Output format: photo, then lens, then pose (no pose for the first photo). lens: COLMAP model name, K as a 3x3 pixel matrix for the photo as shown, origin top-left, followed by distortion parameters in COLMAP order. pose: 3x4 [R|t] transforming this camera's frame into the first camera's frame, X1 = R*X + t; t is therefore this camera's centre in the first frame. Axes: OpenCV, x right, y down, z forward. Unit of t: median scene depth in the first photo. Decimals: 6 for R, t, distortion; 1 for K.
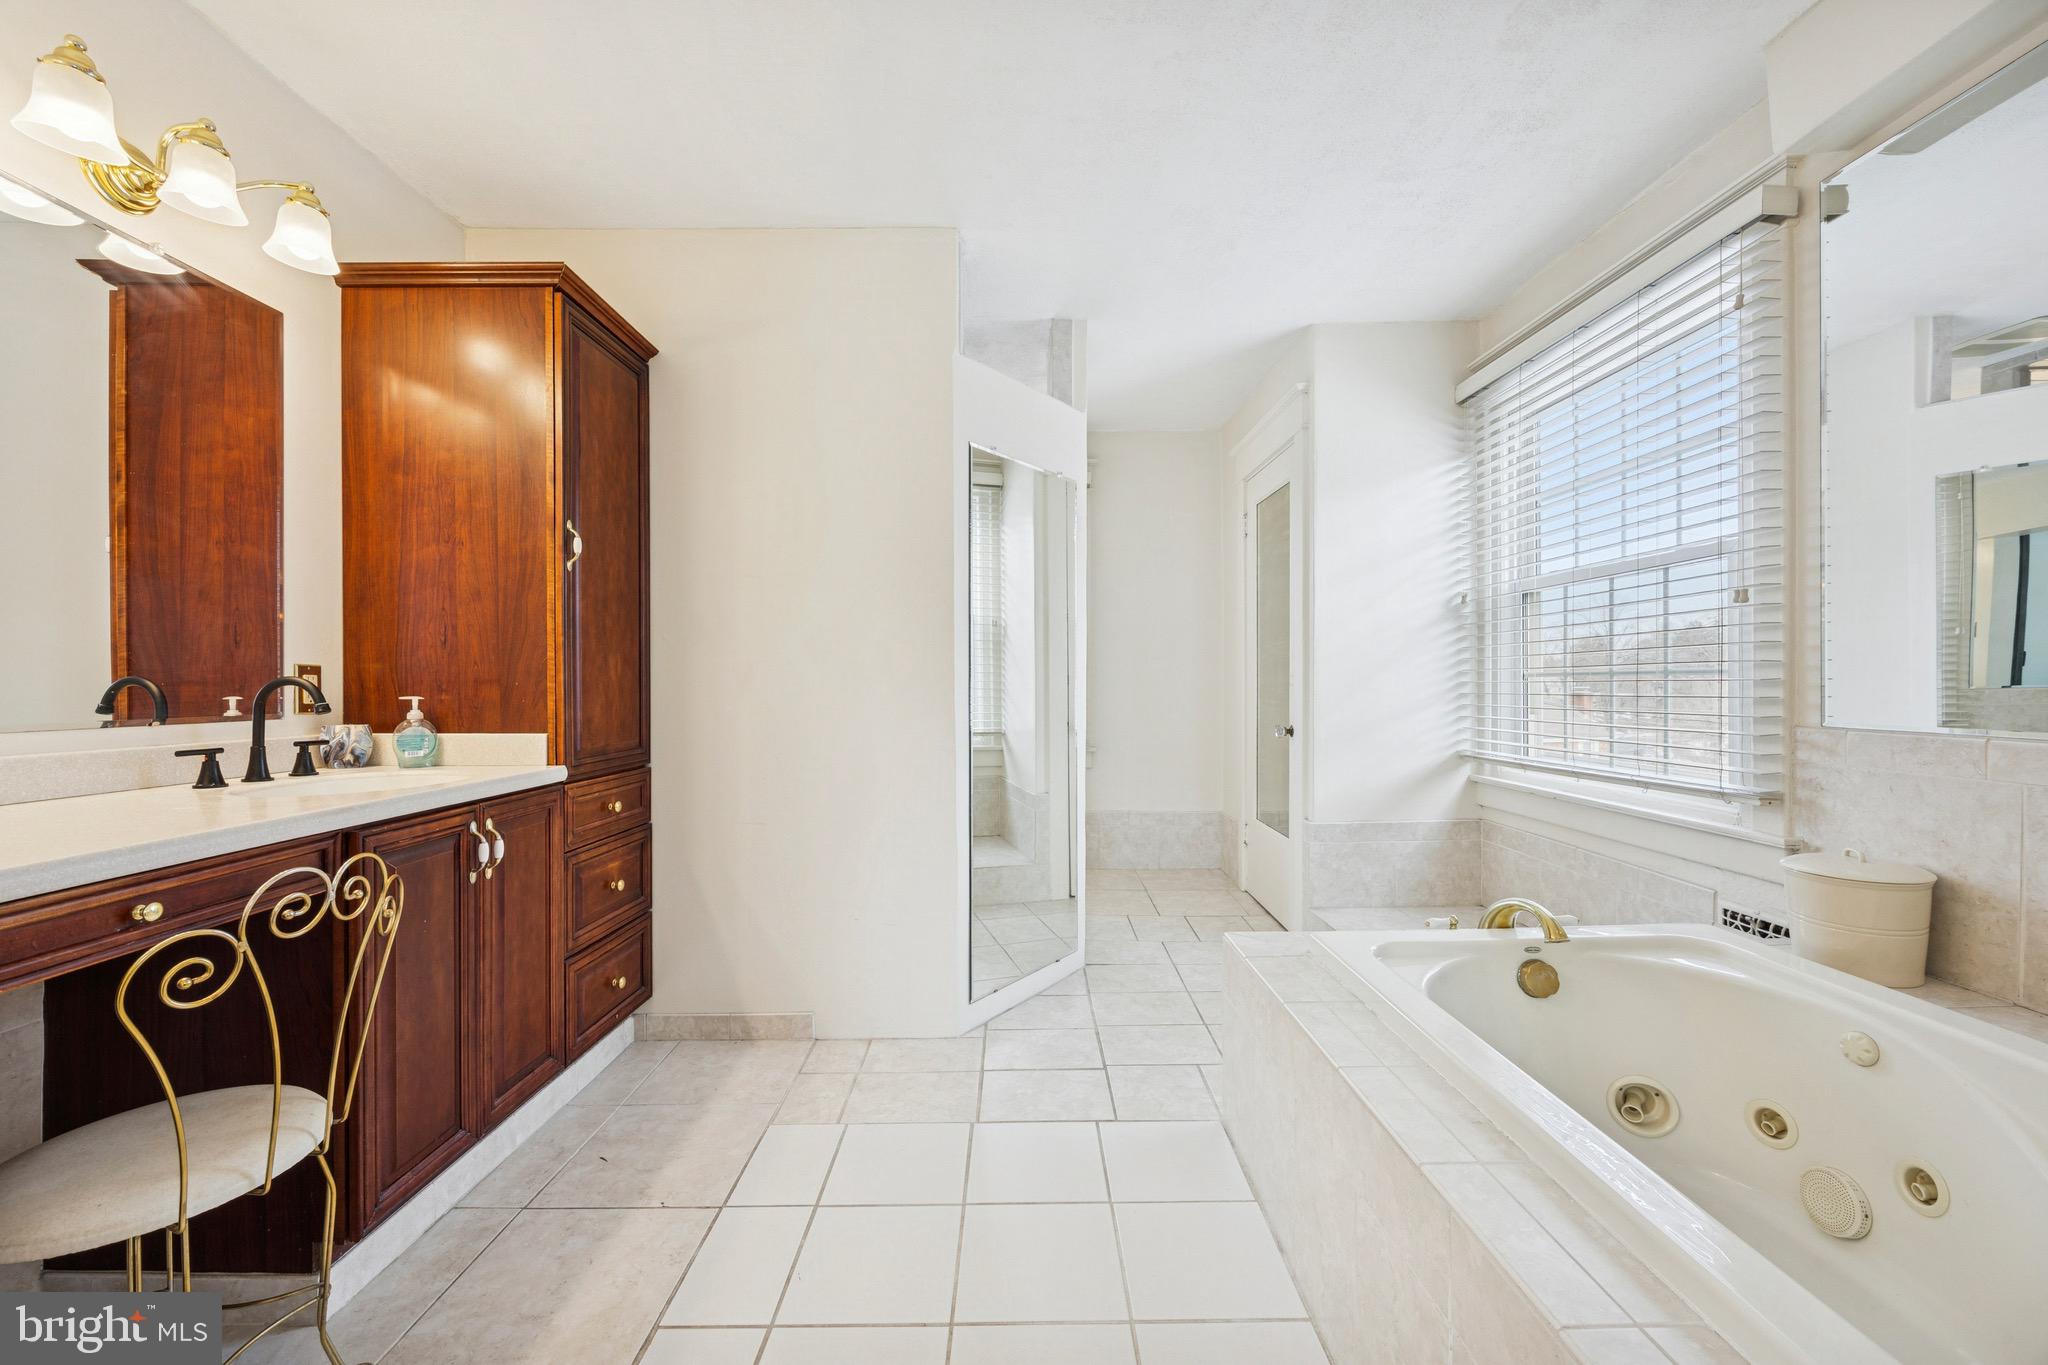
lens RADIAL K [[779.3, 0, 1025.4], [0, 779.3, 685.3], [0, 0, 1]] dist [-0.002021, -0.000133]
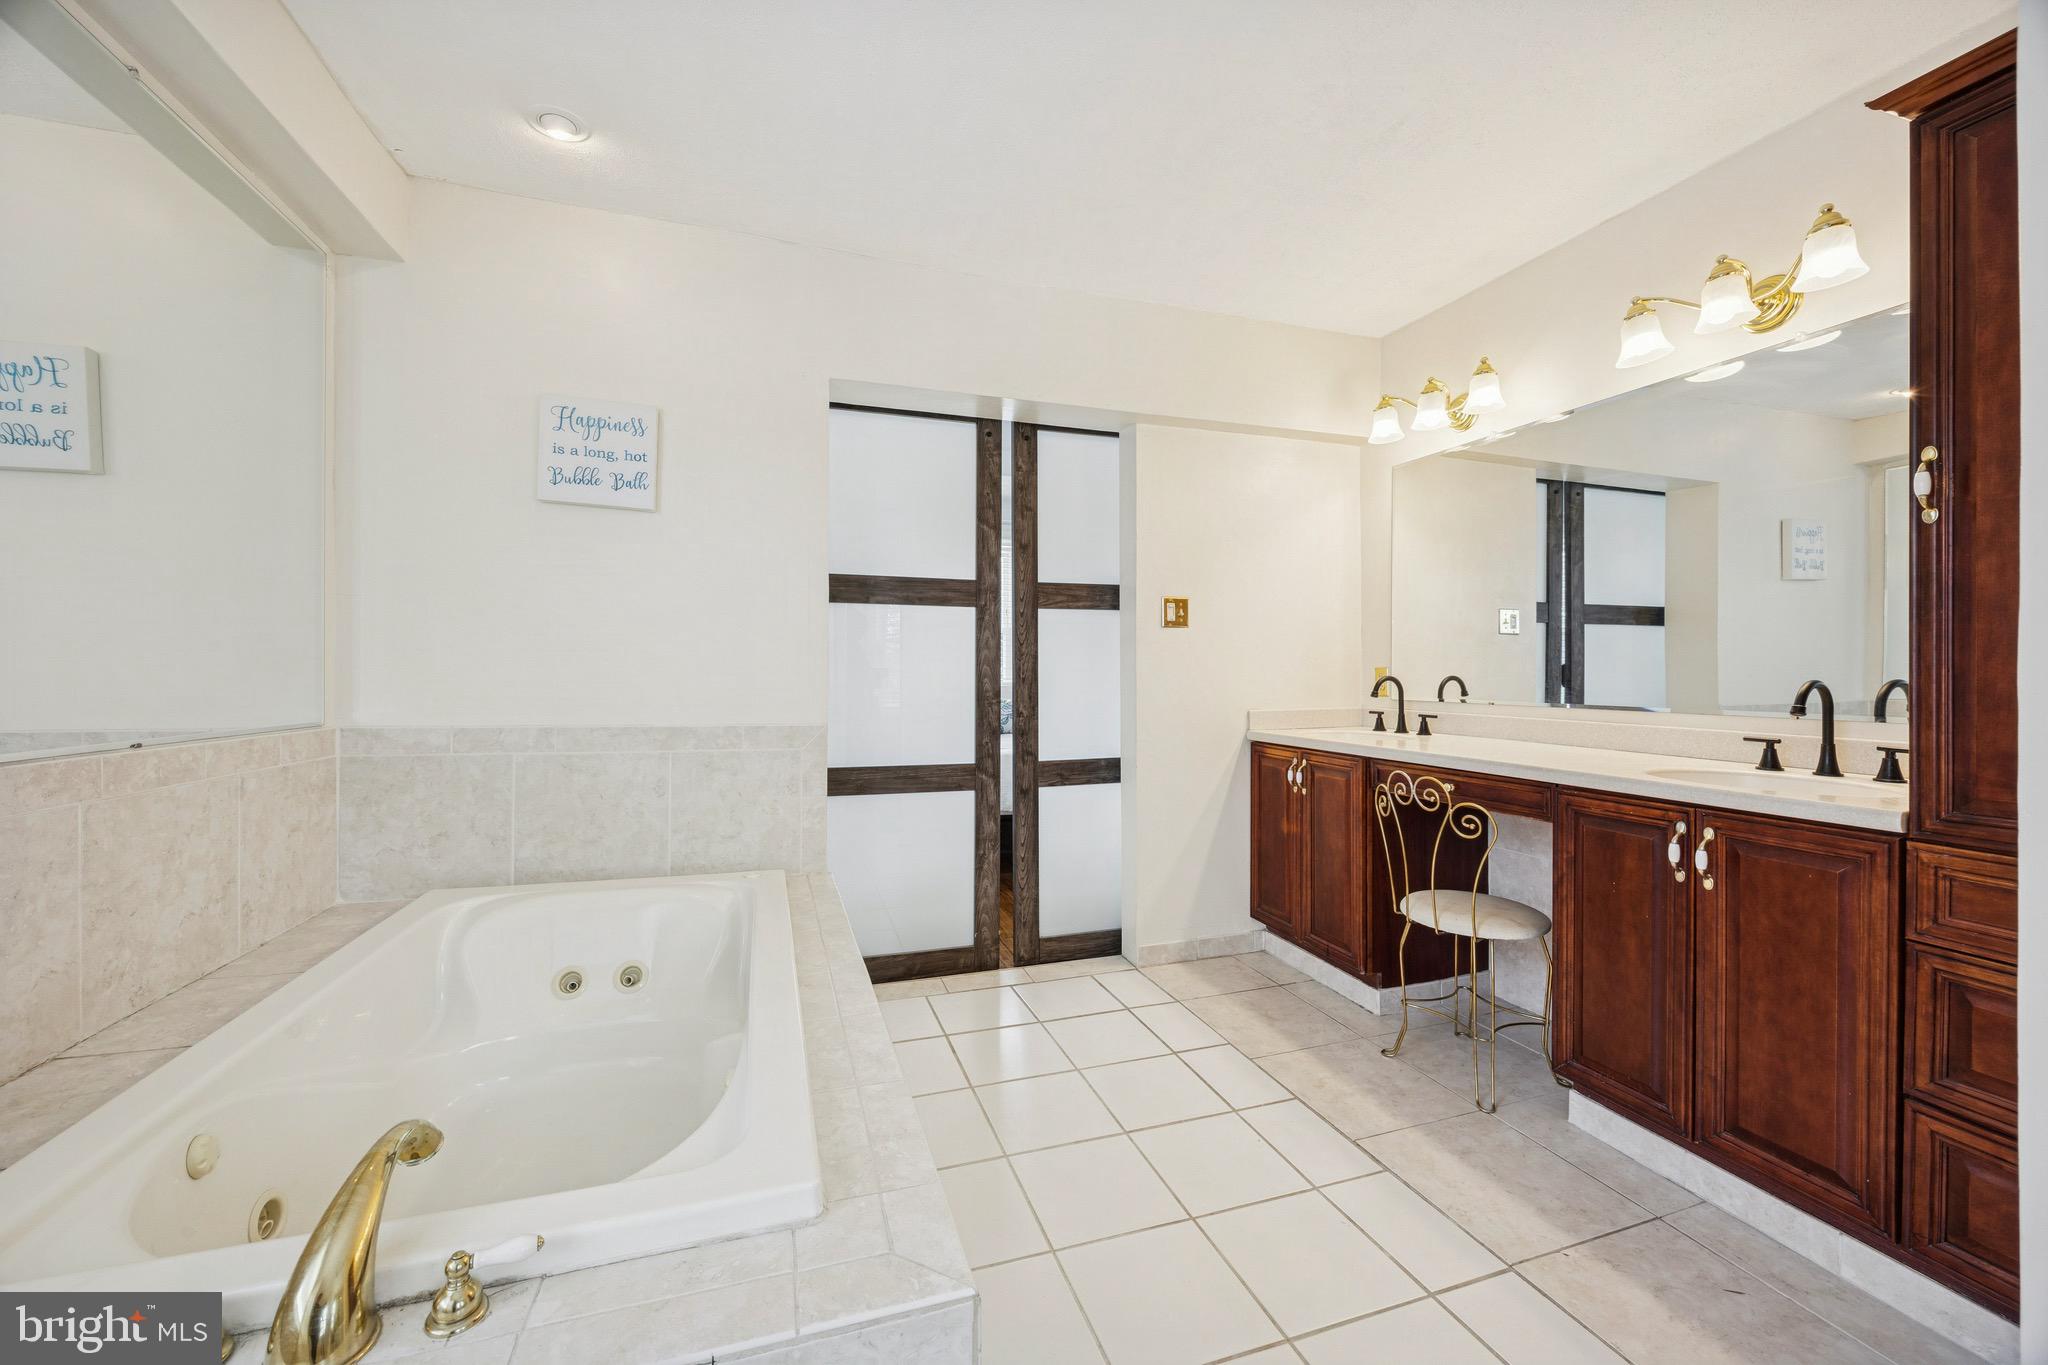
lens RADIAL K [[779.3, 0, 1028.3], [0, 779.3, 674.0], [0, 0, 1]] dist [-0.002021, -0.000133]
pose [[-0.950657, 0.009604, -0.310096, 0.452066], [0.007000, 0.999930, 0.009509, -0.040860], [0.310166, 0.006870, -0.950658, 1.799805]]
